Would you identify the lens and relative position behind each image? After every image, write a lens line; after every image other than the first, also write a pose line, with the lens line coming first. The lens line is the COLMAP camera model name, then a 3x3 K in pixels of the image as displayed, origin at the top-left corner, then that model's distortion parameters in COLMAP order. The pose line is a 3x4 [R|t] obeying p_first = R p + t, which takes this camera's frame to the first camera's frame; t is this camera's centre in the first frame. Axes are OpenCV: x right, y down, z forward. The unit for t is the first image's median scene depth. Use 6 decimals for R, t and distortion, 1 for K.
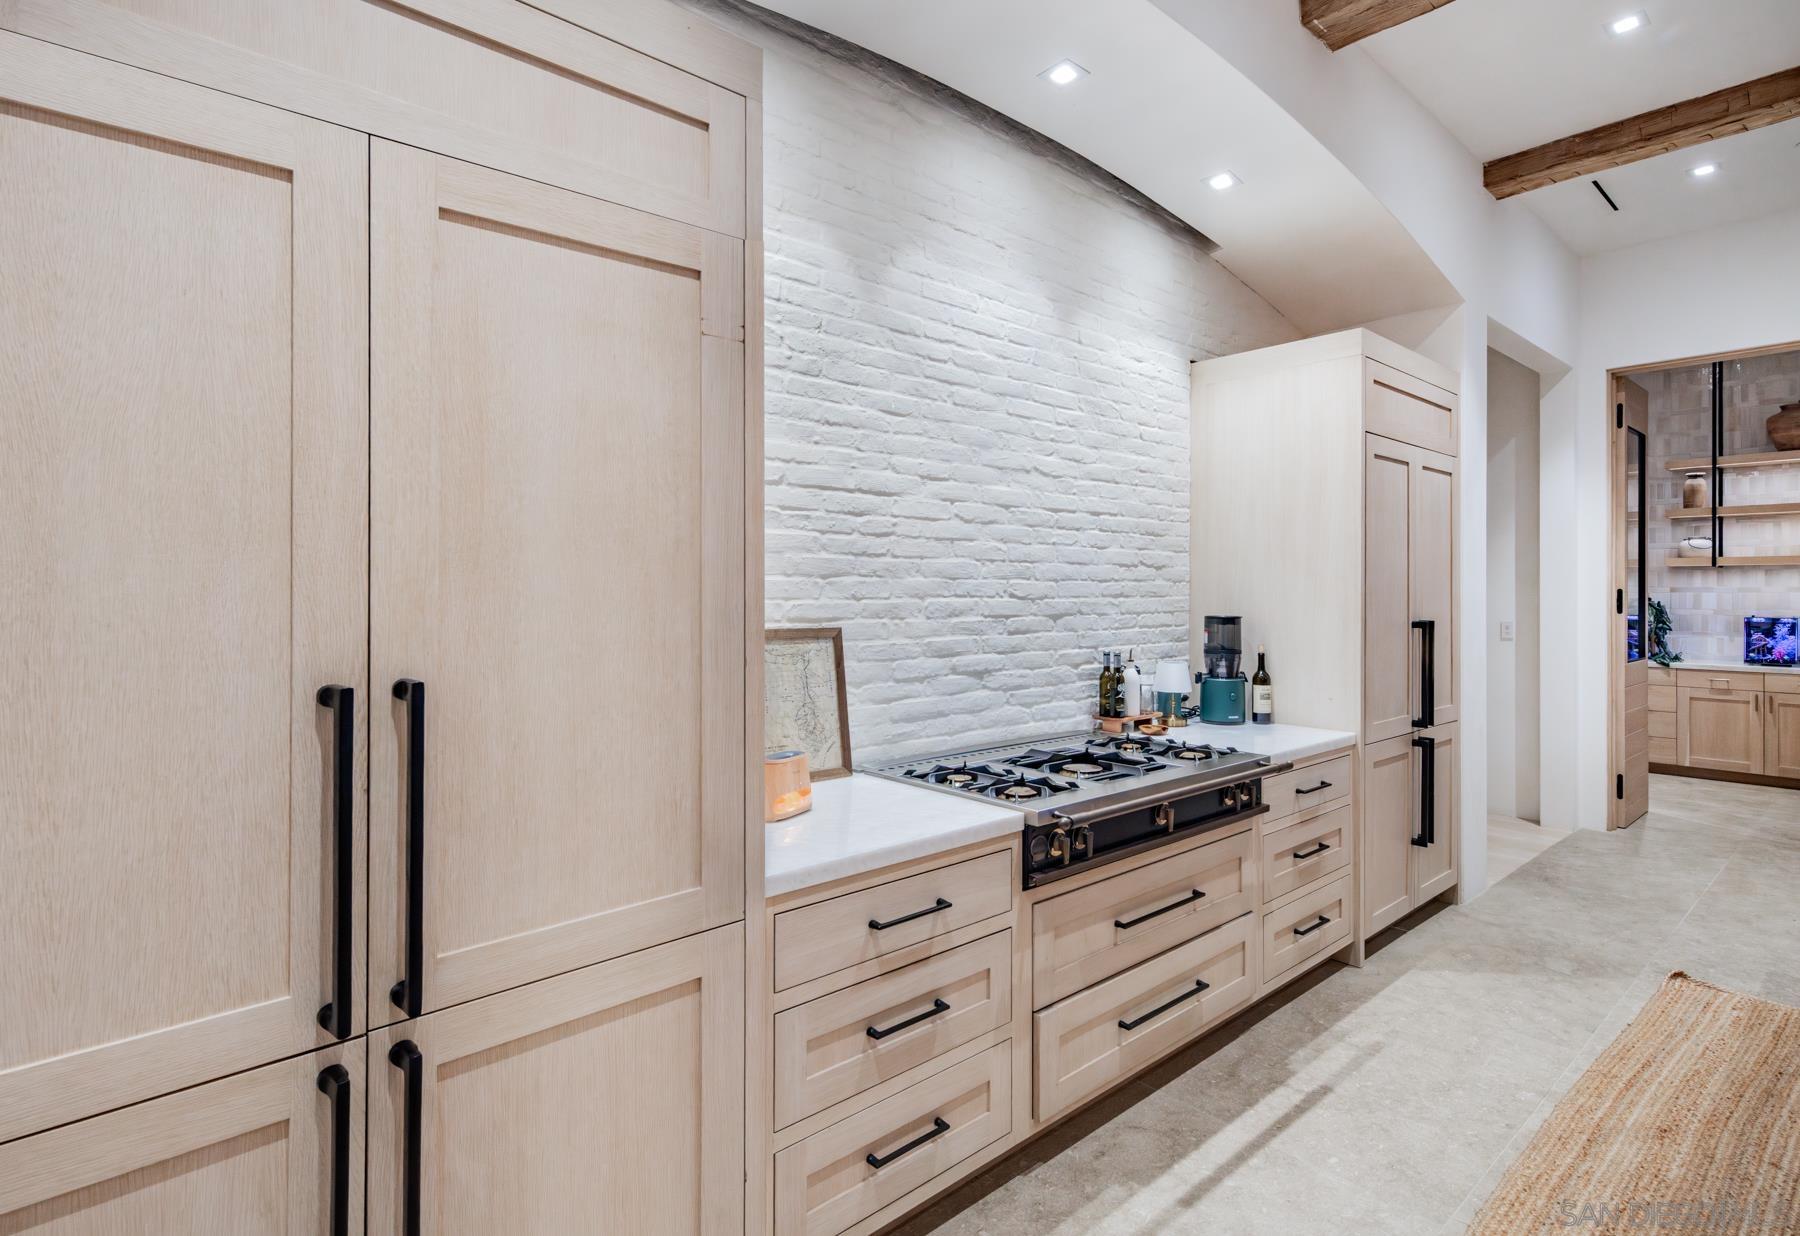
lens RADIAL K [[893.1, 0, 901.9], [0, 893.1, 591.2], [0, 0, 1]] dist [0.001325, 0.000232]
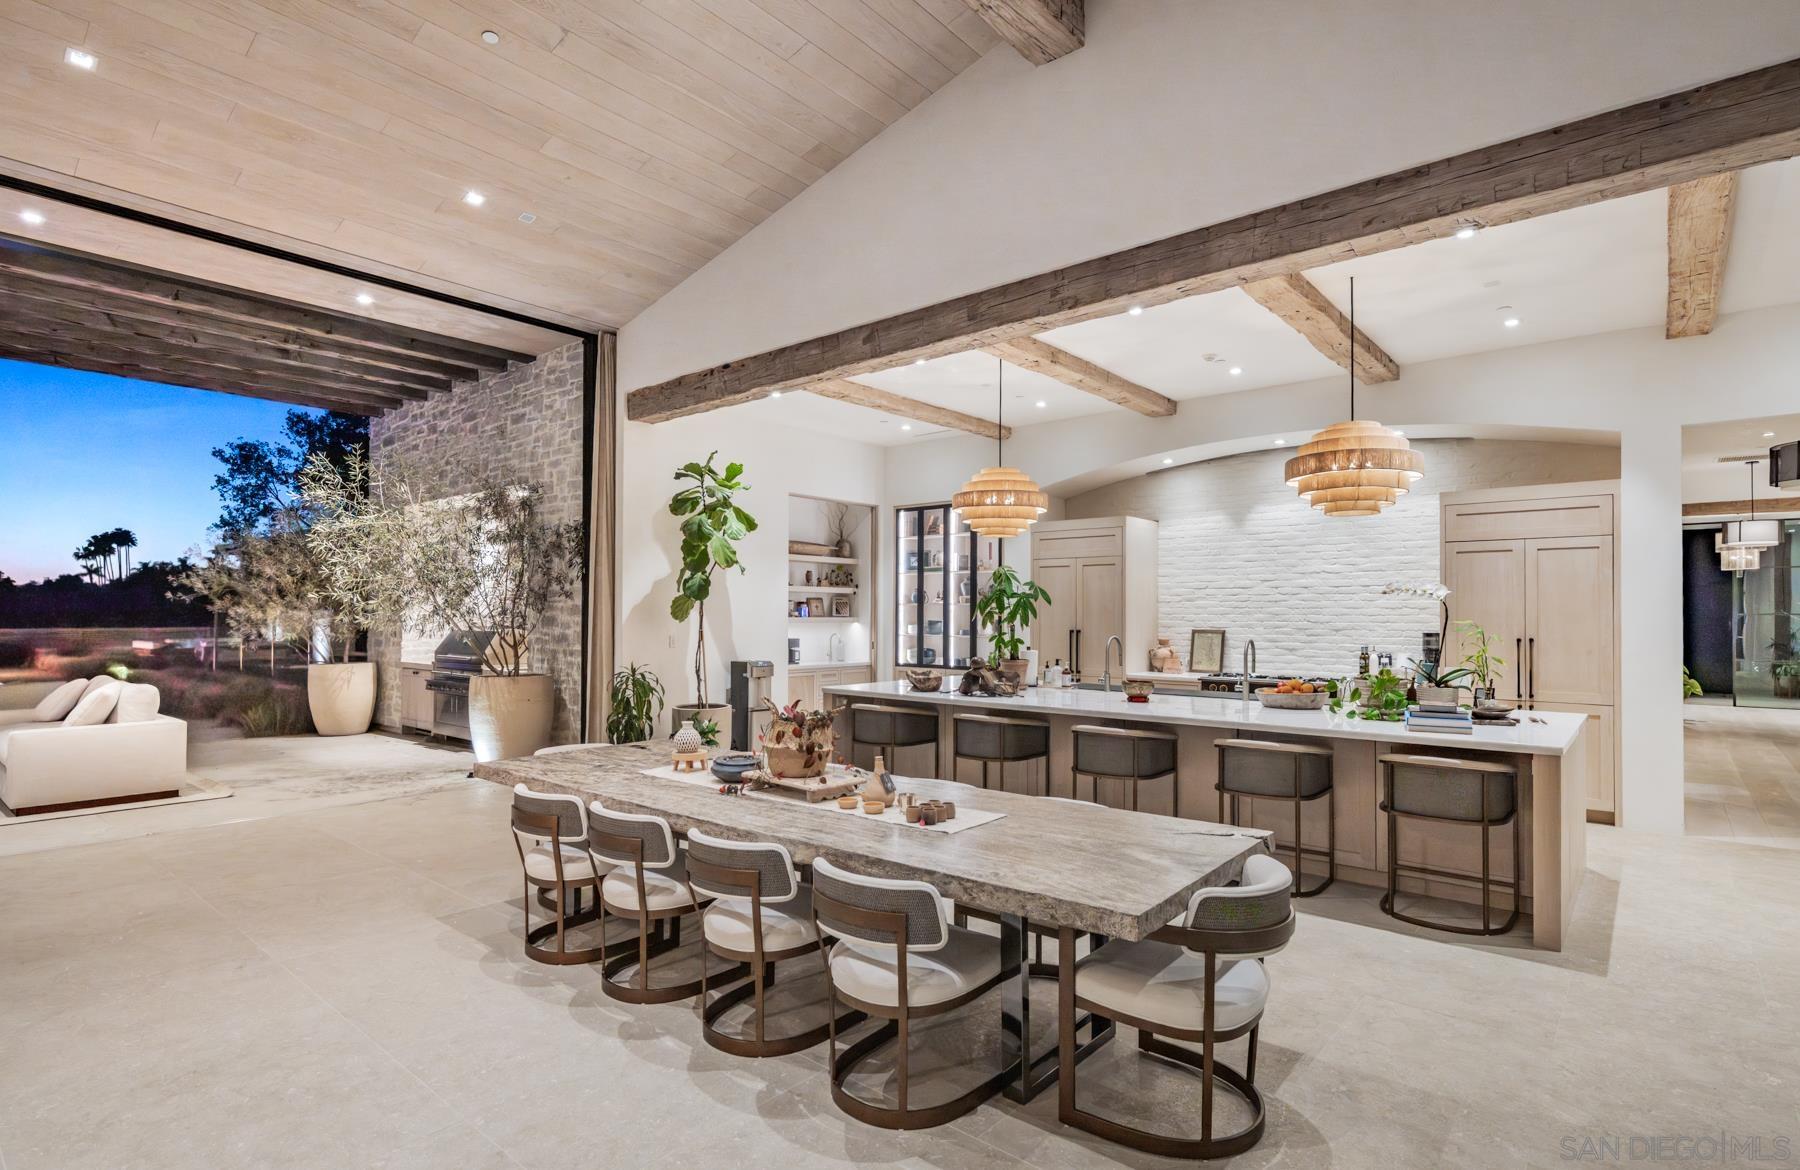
lens RADIAL K [[888.8, 0, 901.1], [0, 888.8, 617.1], [0, 0, 1]] dist [0.003898, -0.000056]
pose [[0.148376, 0.003361, -0.988925, 2.679565], [-0.002970, 0.999991, 0.002953, -0.012178], [0.988927, 0.002499, 0.148385, -0.602703]]
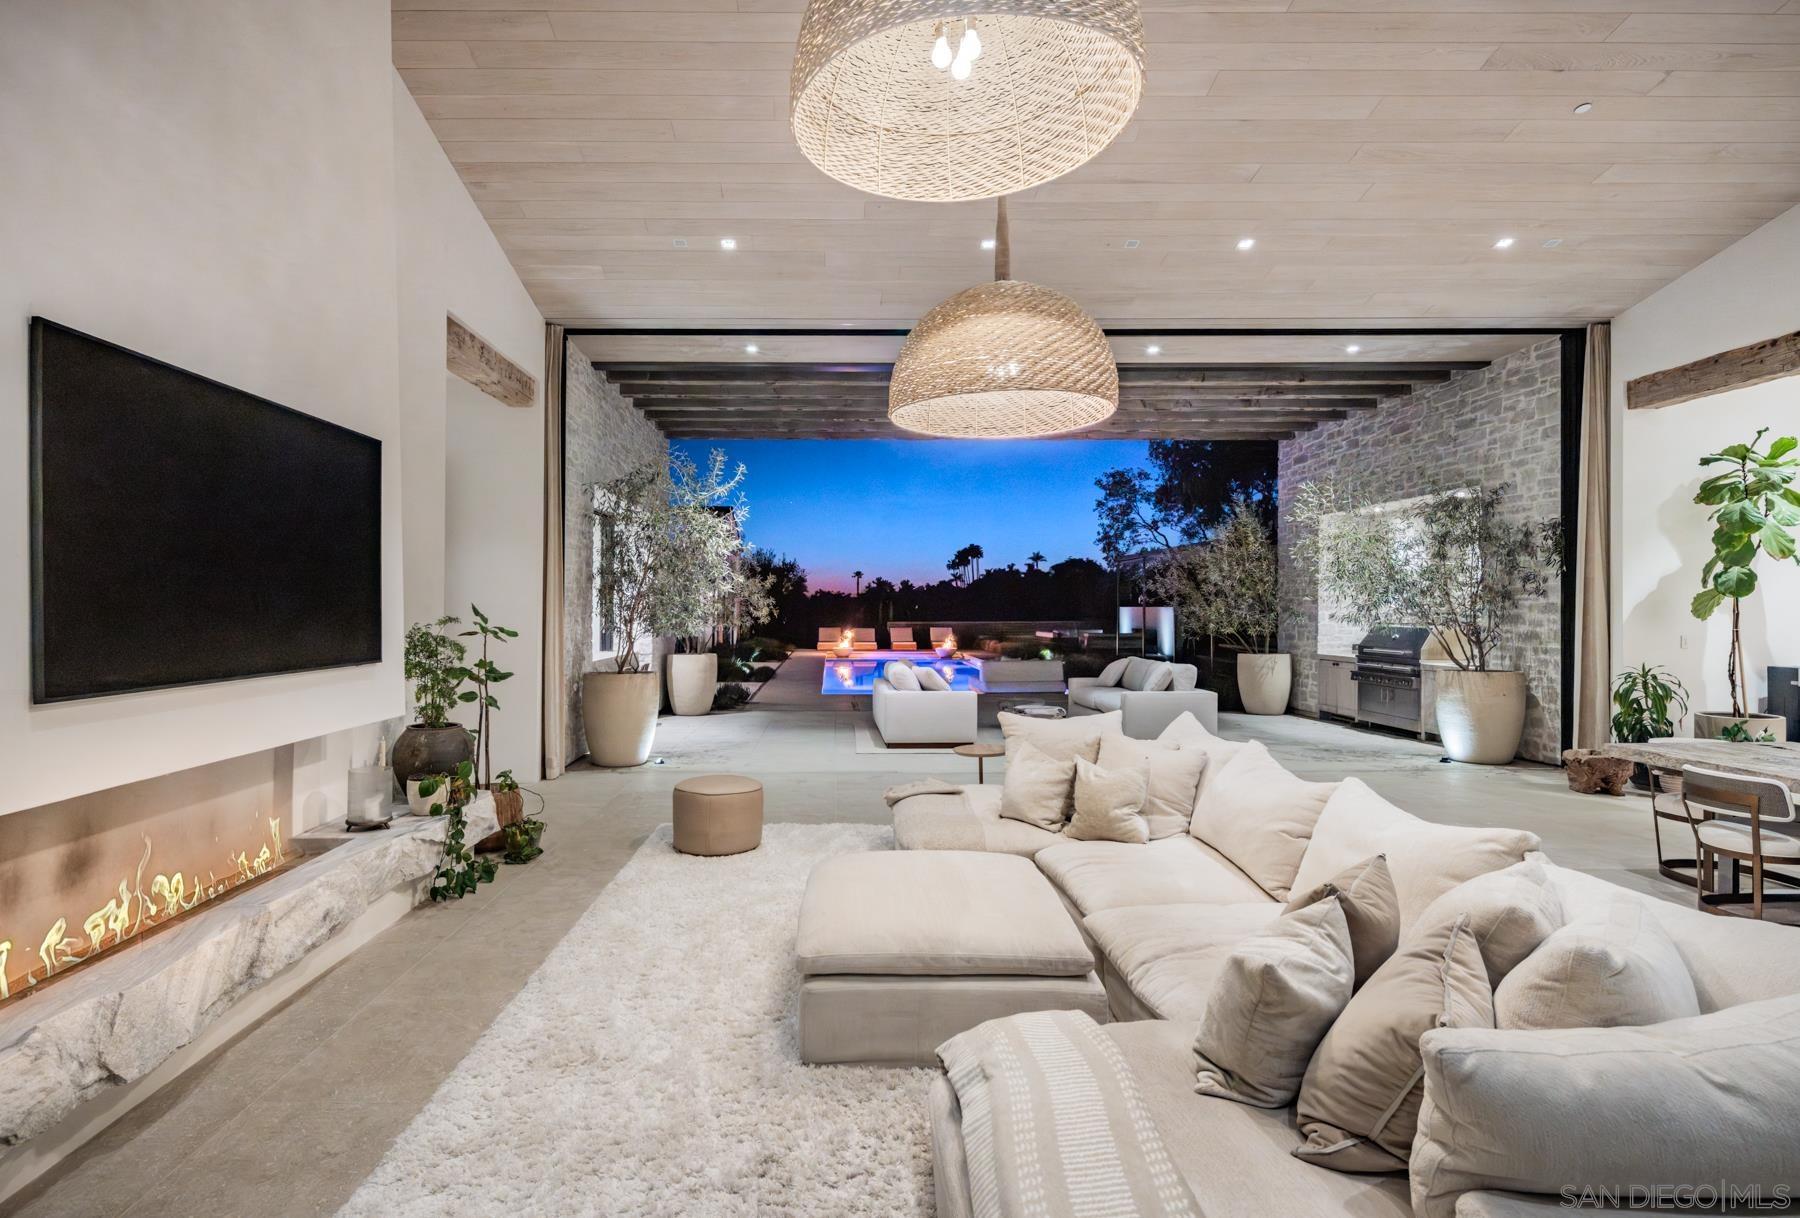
lens RADIAL K [[901.8, 0, 836.1], [0, 901.8, 607.6], [0, 0, 1]] dist [0.012818, -0.005926]
pose [[-0.653596, 0.001029, -0.756843, 3.385211], [0.002990, 0.999995, -0.001222, -0.027799], [0.756837, -0.003062, -0.653596, -1.040288]]
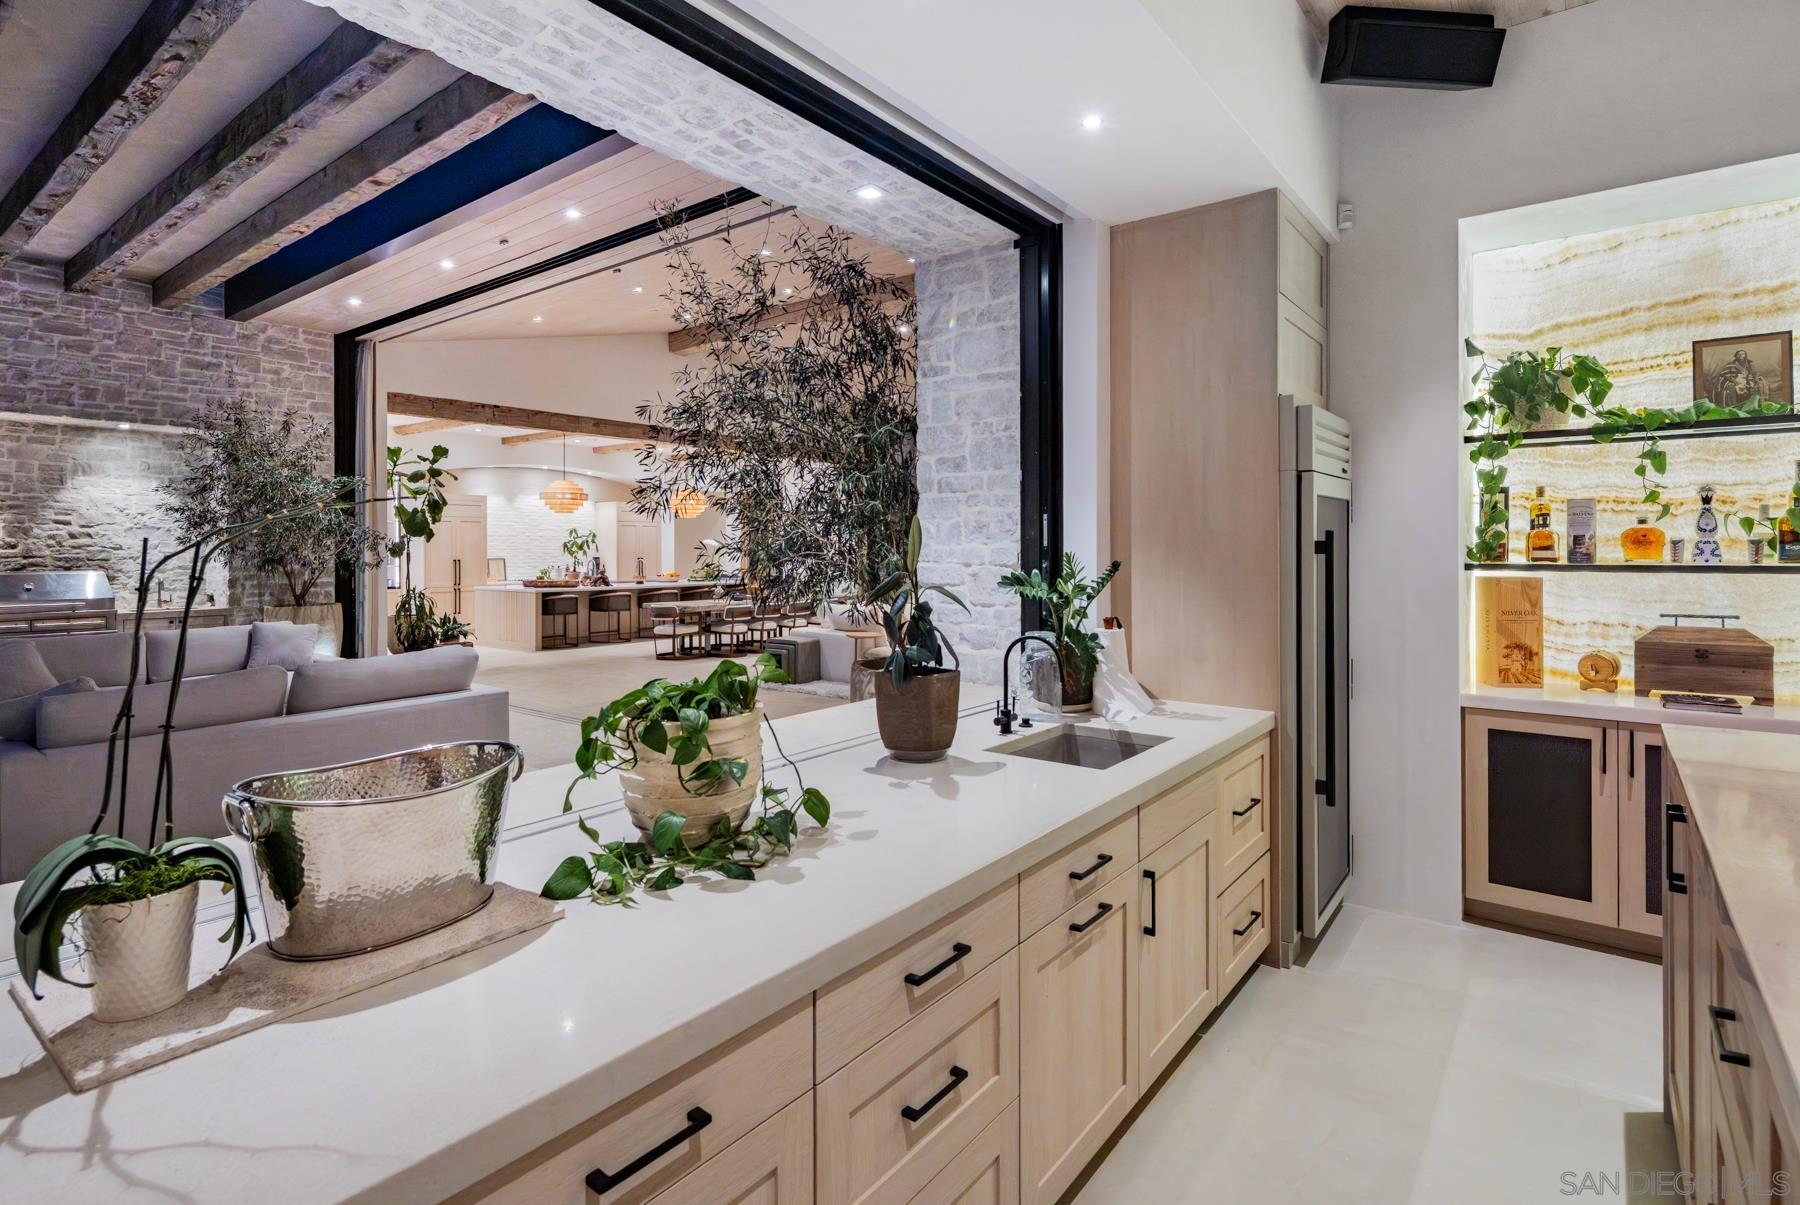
lens RADIAL K [[897.9, 0, 895.0], [0, 897.9, 547.4], [0, 0, 1]] dist [0.002515, -0.000048]
pose [[0.981390, -0.001877, 0.192015, 1.256927], [0.001835, 0.999998, 0.000396, -0.029056], [-0.192016, -0.000036, 0.981392, -5.087082]]
